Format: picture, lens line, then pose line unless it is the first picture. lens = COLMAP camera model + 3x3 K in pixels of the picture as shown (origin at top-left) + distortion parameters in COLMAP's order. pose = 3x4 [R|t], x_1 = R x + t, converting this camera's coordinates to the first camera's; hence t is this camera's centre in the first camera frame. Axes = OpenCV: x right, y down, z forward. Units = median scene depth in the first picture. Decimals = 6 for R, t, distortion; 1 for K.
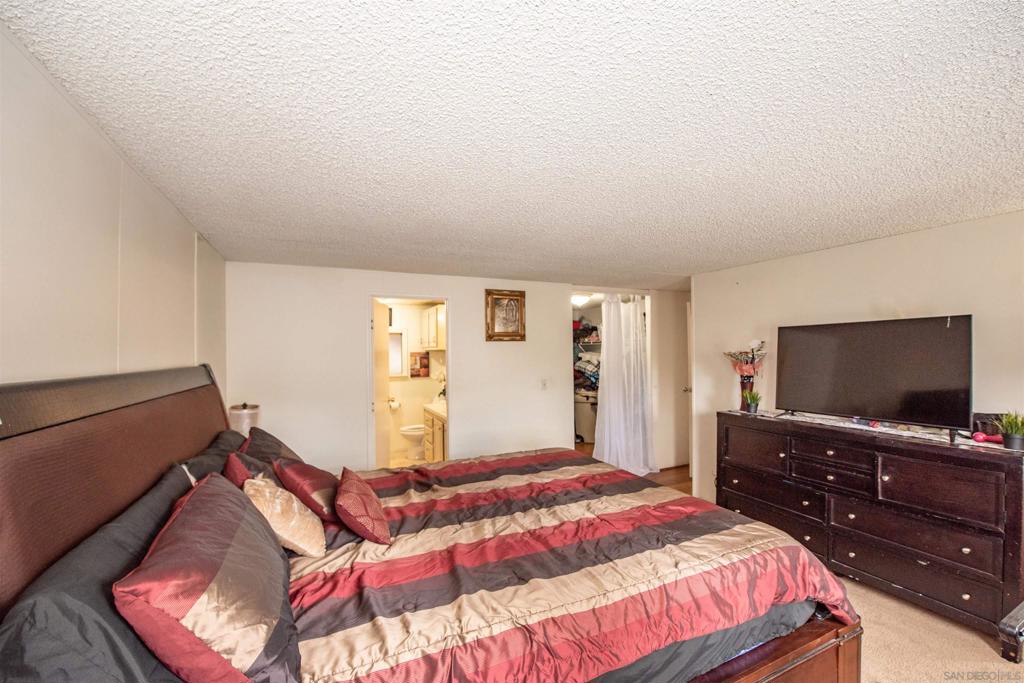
lens RADIAL K [[416.4, 0, 506.2], [0, 416.4, 347.5], [0, 0, 1]] dist [-0.014423, -0.001883]
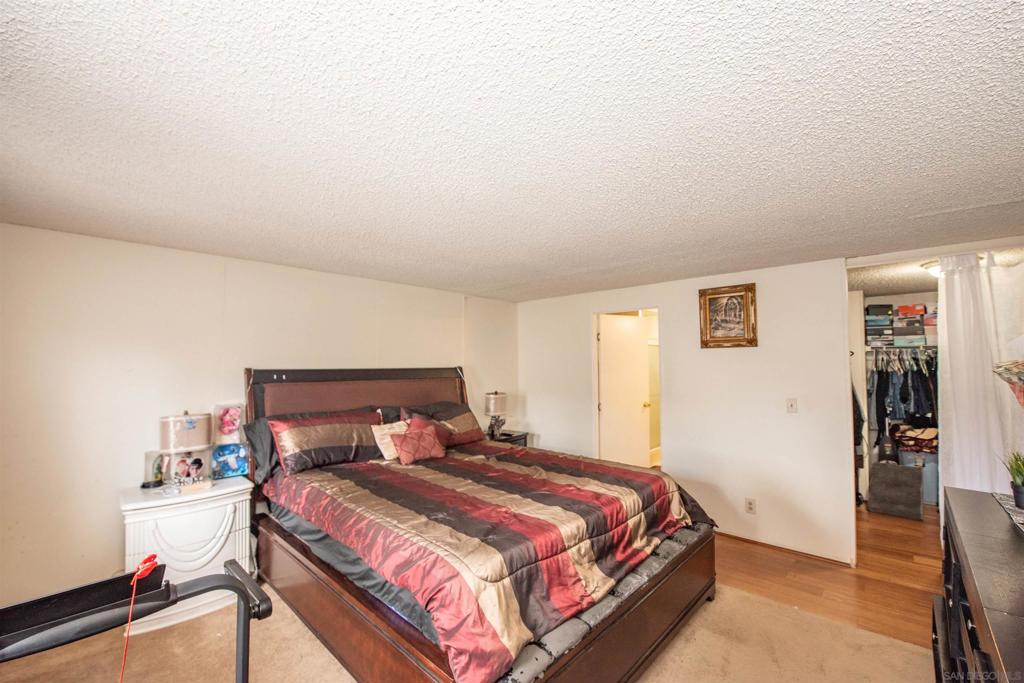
lens RADIAL K [[416.4, 0, 504.7], [0, 416.4, 345.0], [0, 0, 1]] dist [-0.014423, -0.001883]
pose [[0.355545, -0.030840, -0.934150, 0.621239], [0.008552, 0.999521, -0.029743, 0.000202], [0.934620, 0.002586, 0.355639, 0.291468]]
